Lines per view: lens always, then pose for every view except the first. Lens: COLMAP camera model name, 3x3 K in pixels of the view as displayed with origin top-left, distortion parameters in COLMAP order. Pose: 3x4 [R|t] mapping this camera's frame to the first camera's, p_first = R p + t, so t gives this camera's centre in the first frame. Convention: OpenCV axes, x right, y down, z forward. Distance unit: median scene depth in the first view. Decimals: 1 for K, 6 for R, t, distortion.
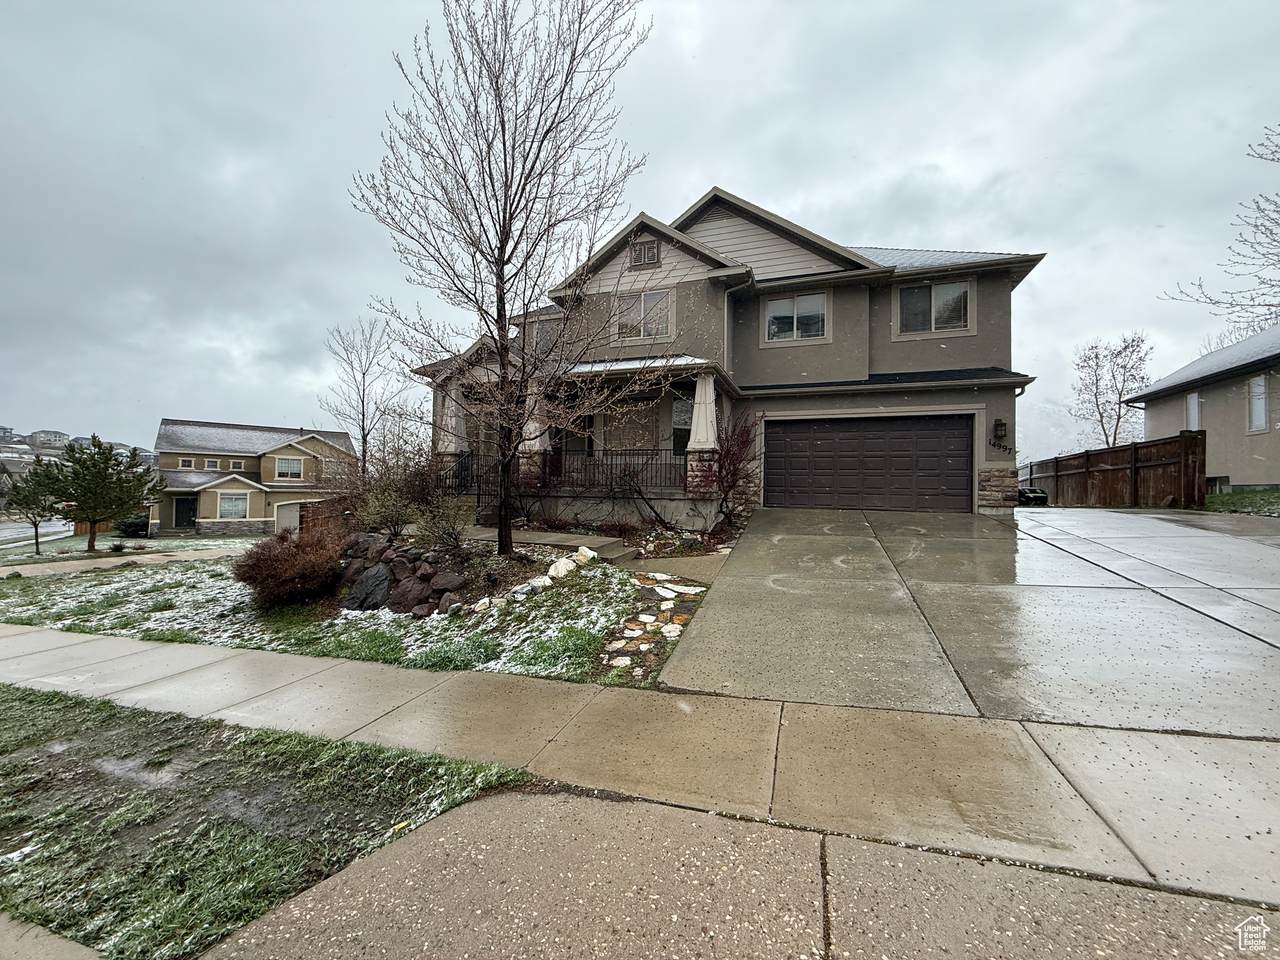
lens RADIAL K [[508.0, 0, 635.1], [0, 508.0, 479.1], [0, 0, 1]] dist [0.000044, 0.000379]
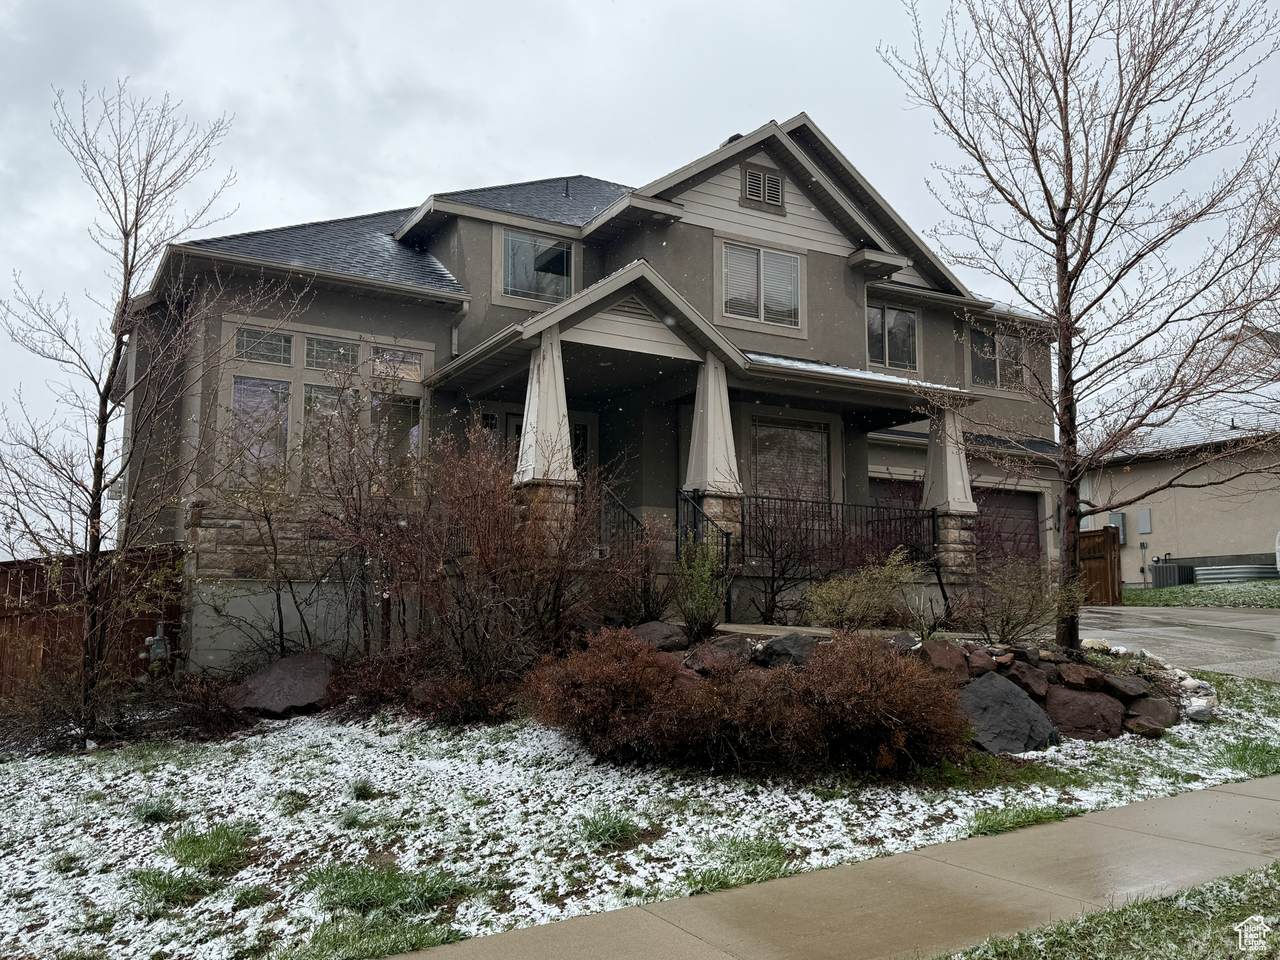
lens RADIAL K [[1081.6, 0, 640.0], [0, 1081.6, 480.0], [0, 0, 1]] dist [0.121918, -0.228336]
pose [[0.639547, 0.090260, 0.763434, -1.189811], [-0.008261, 0.993833, -0.110580, 0.061095], [-0.768707, 0.064414, 0.636349, 0.344775]]
